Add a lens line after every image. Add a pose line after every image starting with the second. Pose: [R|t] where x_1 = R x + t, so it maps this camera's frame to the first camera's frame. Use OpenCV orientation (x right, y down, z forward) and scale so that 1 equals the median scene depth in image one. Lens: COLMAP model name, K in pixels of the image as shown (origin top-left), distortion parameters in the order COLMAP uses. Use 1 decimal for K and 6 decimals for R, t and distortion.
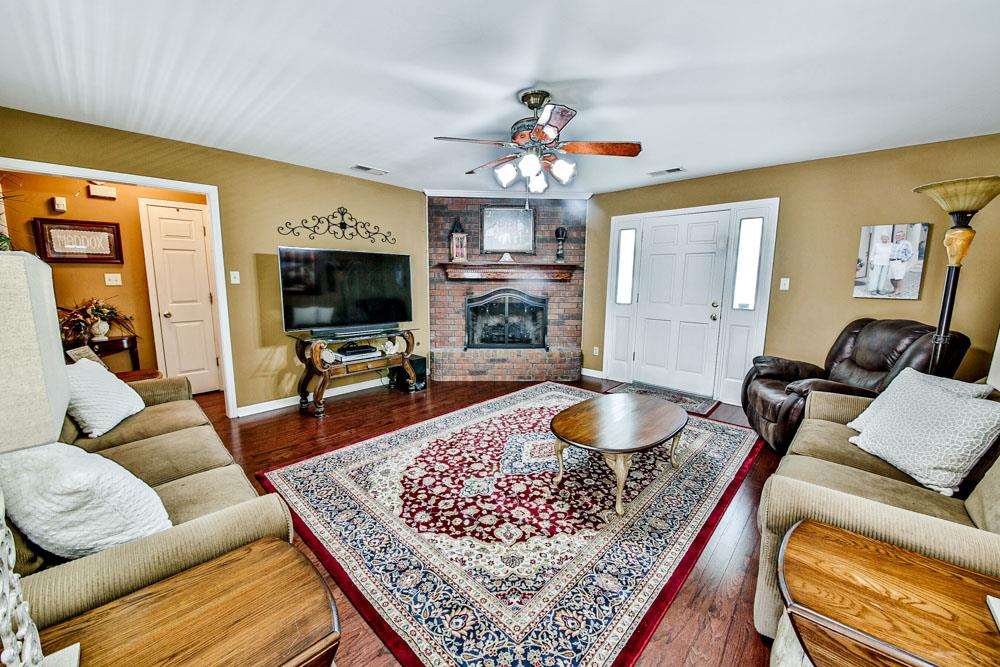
lens RADIAL K [[371.4, 0, 501.2], [0, 371.4, 331.6], [0, 0, 1]] dist [0.001906, -0.009799]
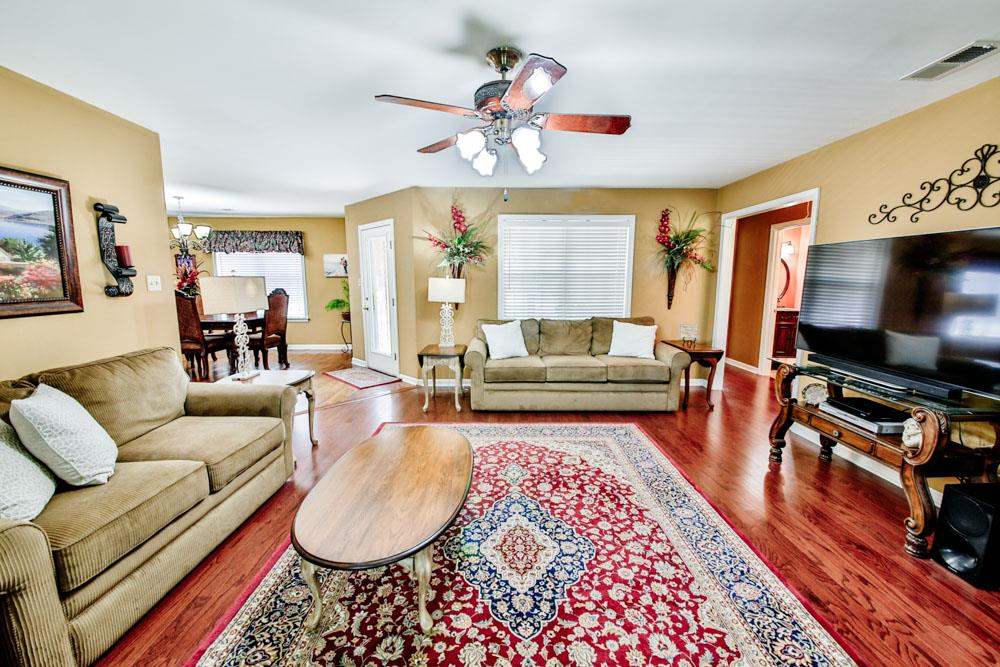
lens RADIAL K [[371.4, 0, 501.2], [0, 371.4, 331.6], [0, 0, 1]] dist [0.001906, -0.009799]
pose [[-0.723953, 0.083896, -0.684729, 0.541706], [-0.109056, 0.966177, 0.233683, -0.185588], [0.681175, 0.243849, -0.690318, 1.308515]]
